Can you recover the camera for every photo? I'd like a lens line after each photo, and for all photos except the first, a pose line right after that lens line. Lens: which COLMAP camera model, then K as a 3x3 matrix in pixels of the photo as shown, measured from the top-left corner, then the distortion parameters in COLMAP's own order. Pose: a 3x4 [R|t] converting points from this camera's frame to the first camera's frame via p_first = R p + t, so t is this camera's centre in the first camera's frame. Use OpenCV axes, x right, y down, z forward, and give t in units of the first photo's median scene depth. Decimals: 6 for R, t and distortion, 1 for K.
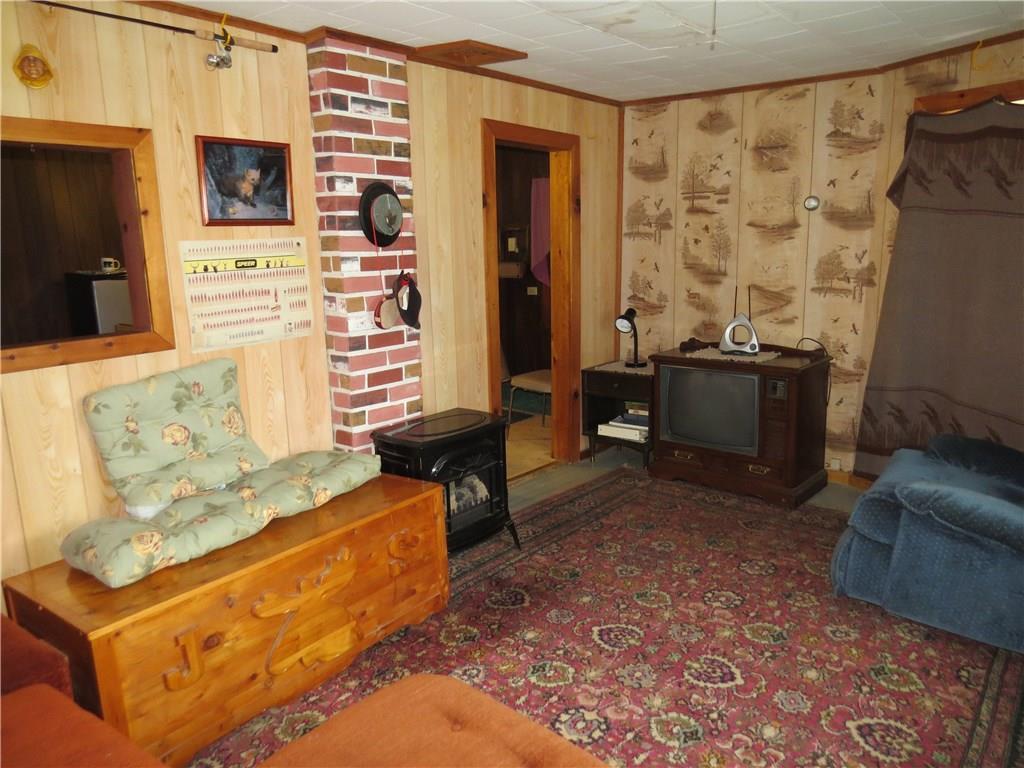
lens RADIAL K [[732.4, 0, 512.4], [0, 732.4, 382.3], [0, 0, 1]] dist [-0.006178, -0.002941]
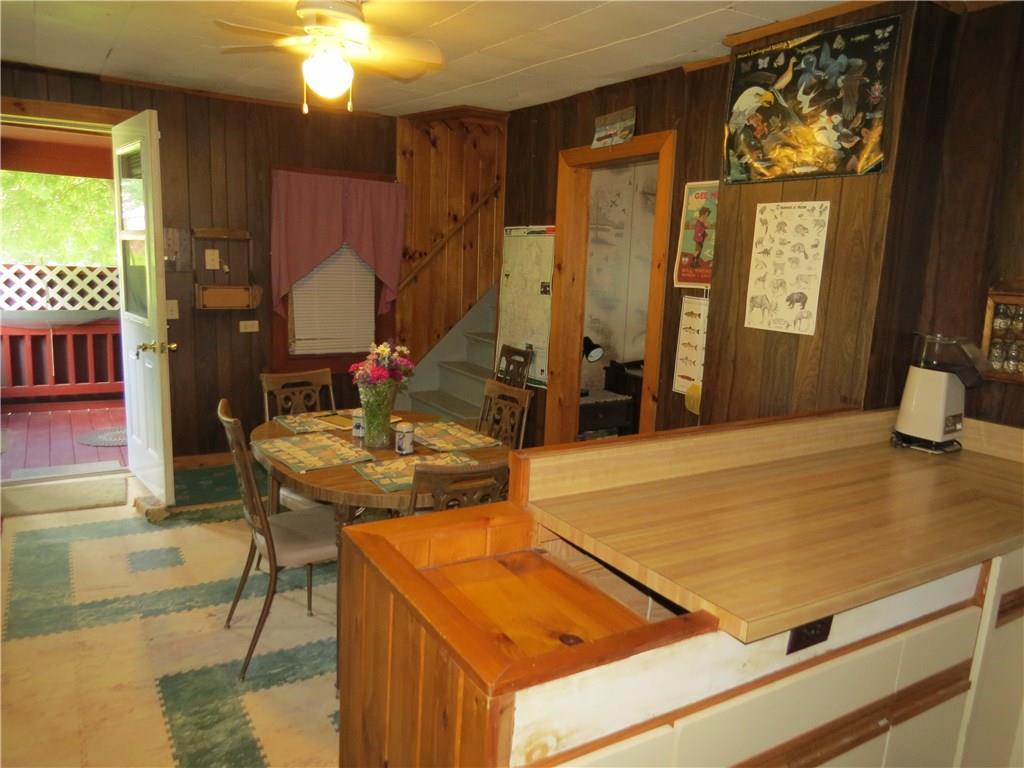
lens RADIAL K [[732.4, 0, 511.2], [0, 732.4, 386.5], [0, 0, 1]] dist [-0.006178, -0.002941]
pose [[0.318322, -0.140602, 0.937498, -0.834923], [0.139988, 0.985070, 0.100205, -0.153459], [-0.937590, 0.099341, 0.333251, 0.797350]]
